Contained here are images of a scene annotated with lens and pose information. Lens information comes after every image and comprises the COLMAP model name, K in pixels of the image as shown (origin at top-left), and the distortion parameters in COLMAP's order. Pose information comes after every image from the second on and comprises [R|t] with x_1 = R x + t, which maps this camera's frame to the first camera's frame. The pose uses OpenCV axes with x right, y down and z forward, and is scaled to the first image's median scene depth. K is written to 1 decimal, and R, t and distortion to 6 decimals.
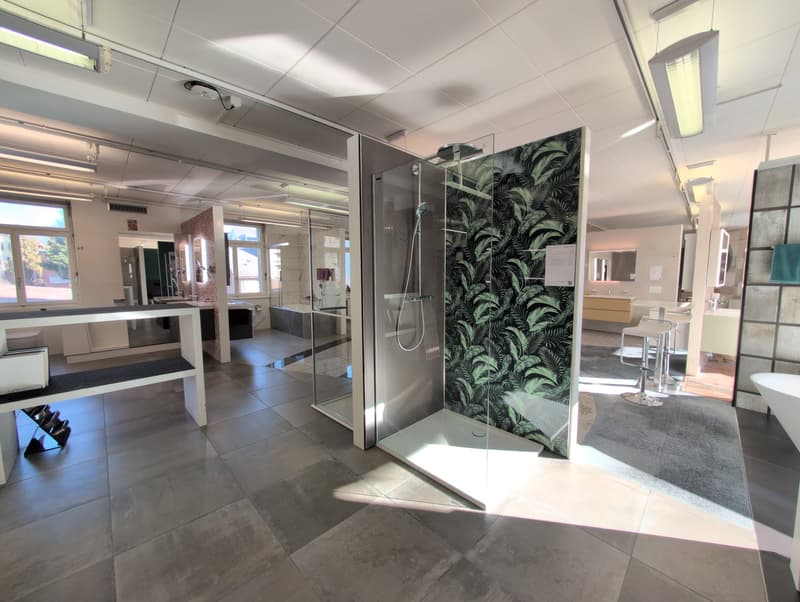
lens RADIAL K [[307.7, 0, 403.3], [0, 307.7, 301.7], [0, 0, 1]] dist [-0.000278, -0.000002]
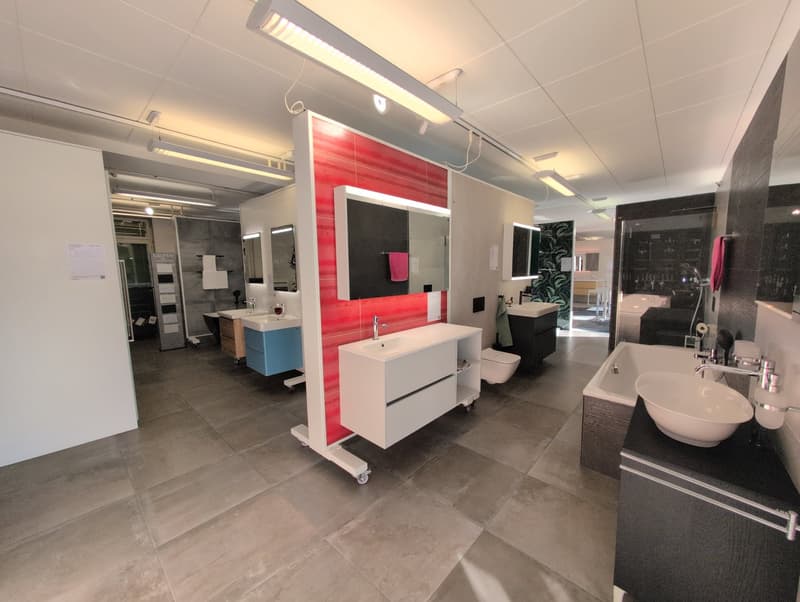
lens RADIAL K [[307.7, 0, 397.3], [0, 307.7, 301.5], [0, 0, 1]] dist [-0.000278, -0.000002]
pose [[0.999043, -0.019126, 0.039341, -1.217304], [0.018463, 0.999683, 0.017144, 0.155704], [-0.039656, -0.016401, 0.999079, -1.869858]]
